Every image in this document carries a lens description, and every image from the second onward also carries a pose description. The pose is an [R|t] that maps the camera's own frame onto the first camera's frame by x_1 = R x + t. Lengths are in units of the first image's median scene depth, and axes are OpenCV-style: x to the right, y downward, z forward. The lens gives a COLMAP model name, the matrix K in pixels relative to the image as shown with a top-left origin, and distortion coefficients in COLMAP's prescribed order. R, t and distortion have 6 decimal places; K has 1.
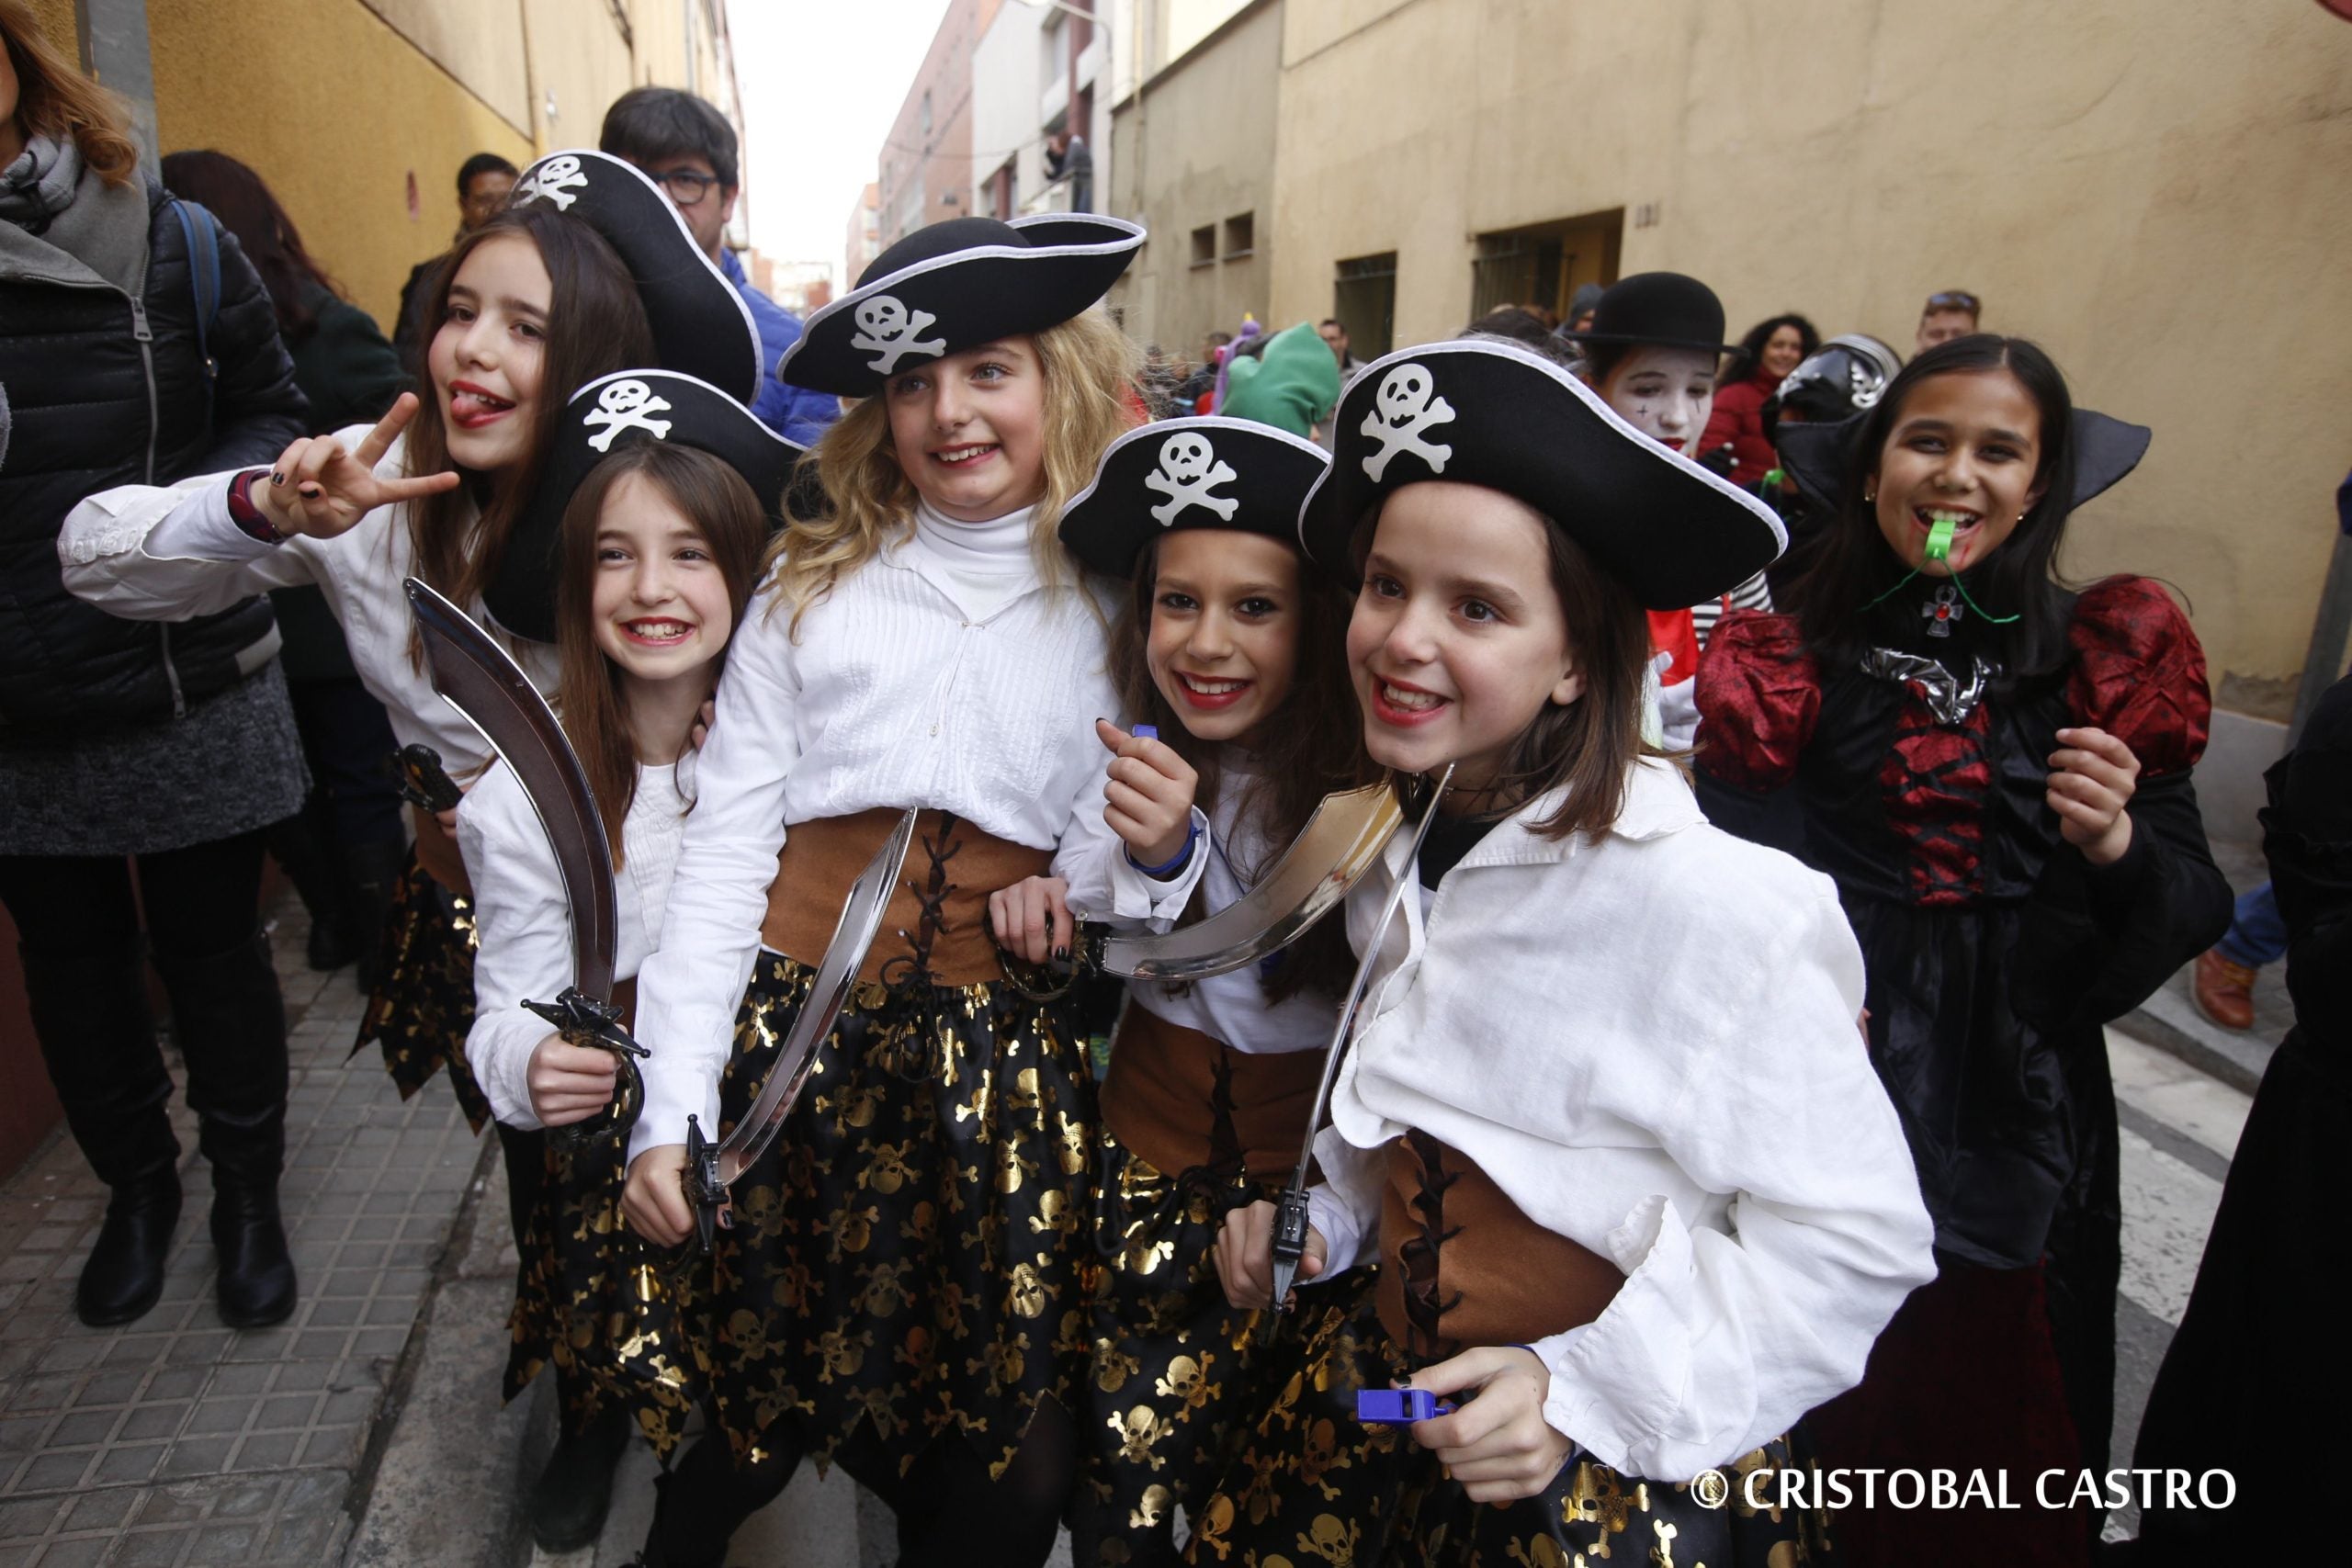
lens RADIAL K [[1417.7, 0, 1176.0], [0, 1417.7, 784.0], [0, 0, 1]] dist [-0.041900, 0.023172]
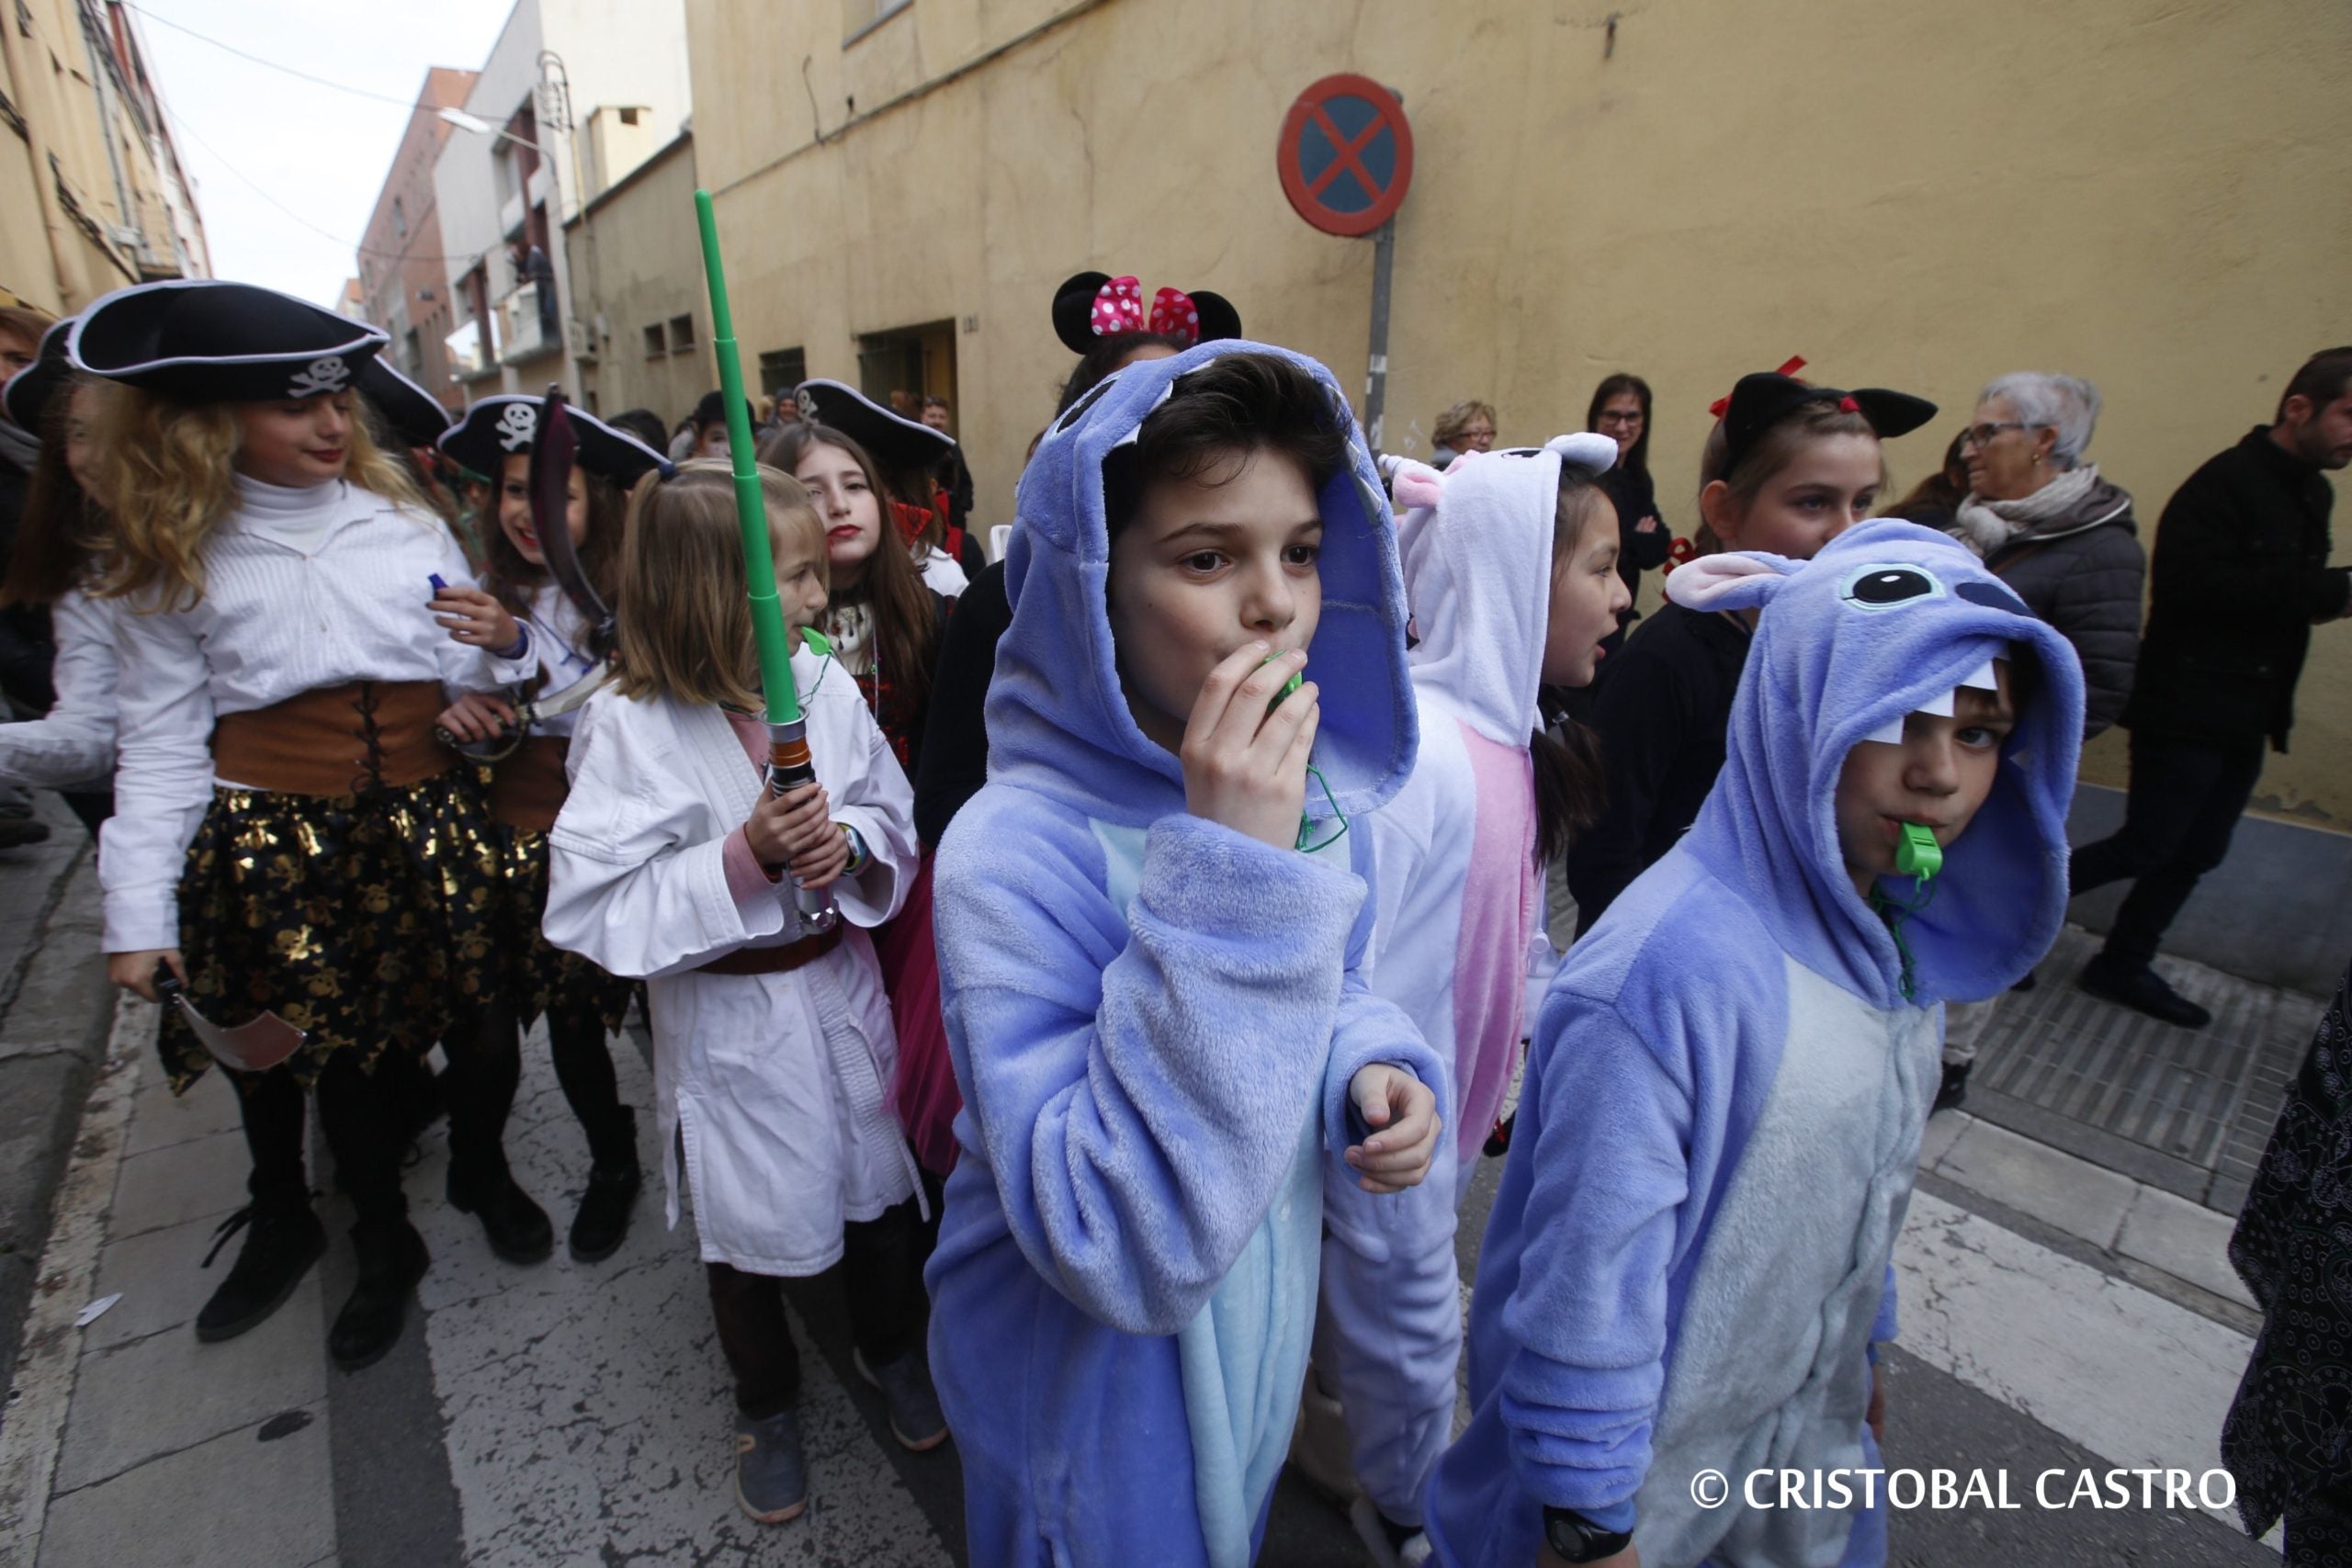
lens RADIAL K [[1064.9, 0, 1175.9], [0, 1064.9, 766.0], [0, 0, 1]] dist [-0.038039, 0.007642]
pose [[0.910599, -0.127896, 0.393005, 0.021703], [0.122146, 0.991717, 0.039722, 0.007414], [-0.394830, 0.011833, 0.918678, -0.021260]]
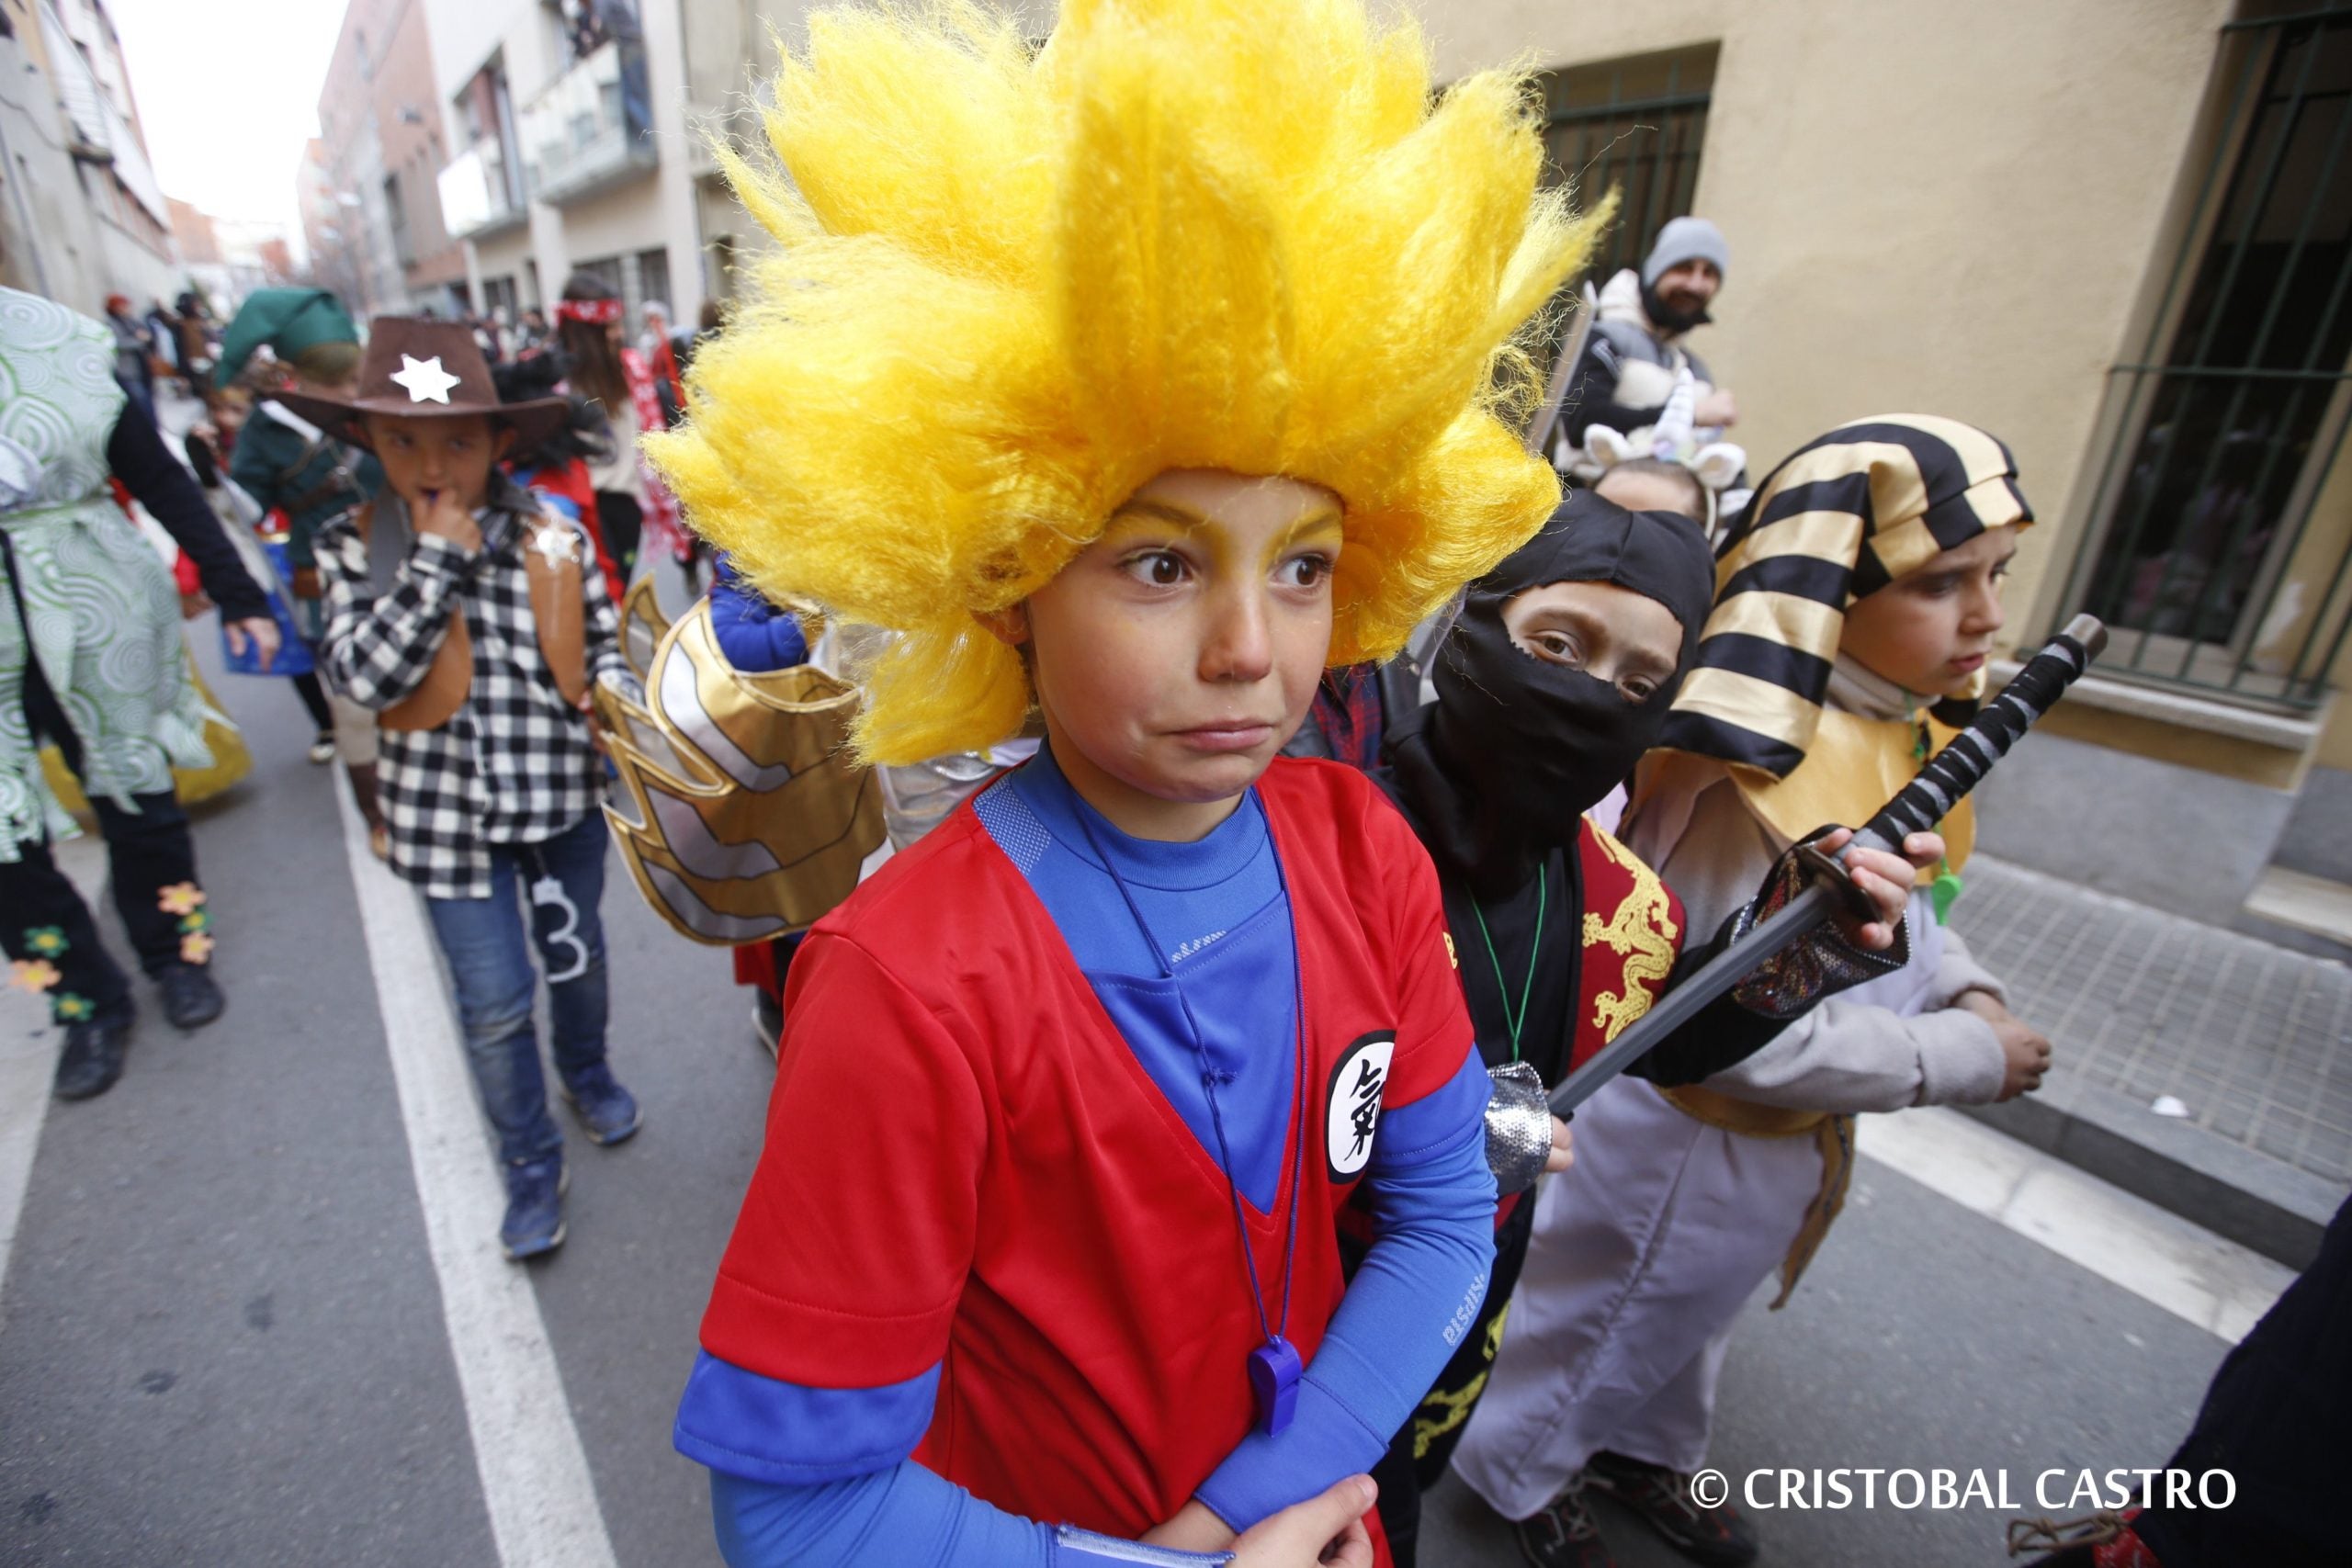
lens RADIAL K [[1064.9, 0, 1175.9], [0, 1064.9, 766.0], [0, 0, 1]] dist [-0.038039, 0.007642]
pose [[0.909844, -0.146987, 0.388045, -0.075271], [0.105487, 0.986369, 0.126292, -0.113639], [-0.401318, -0.073972, 0.912947, 0.400817]]
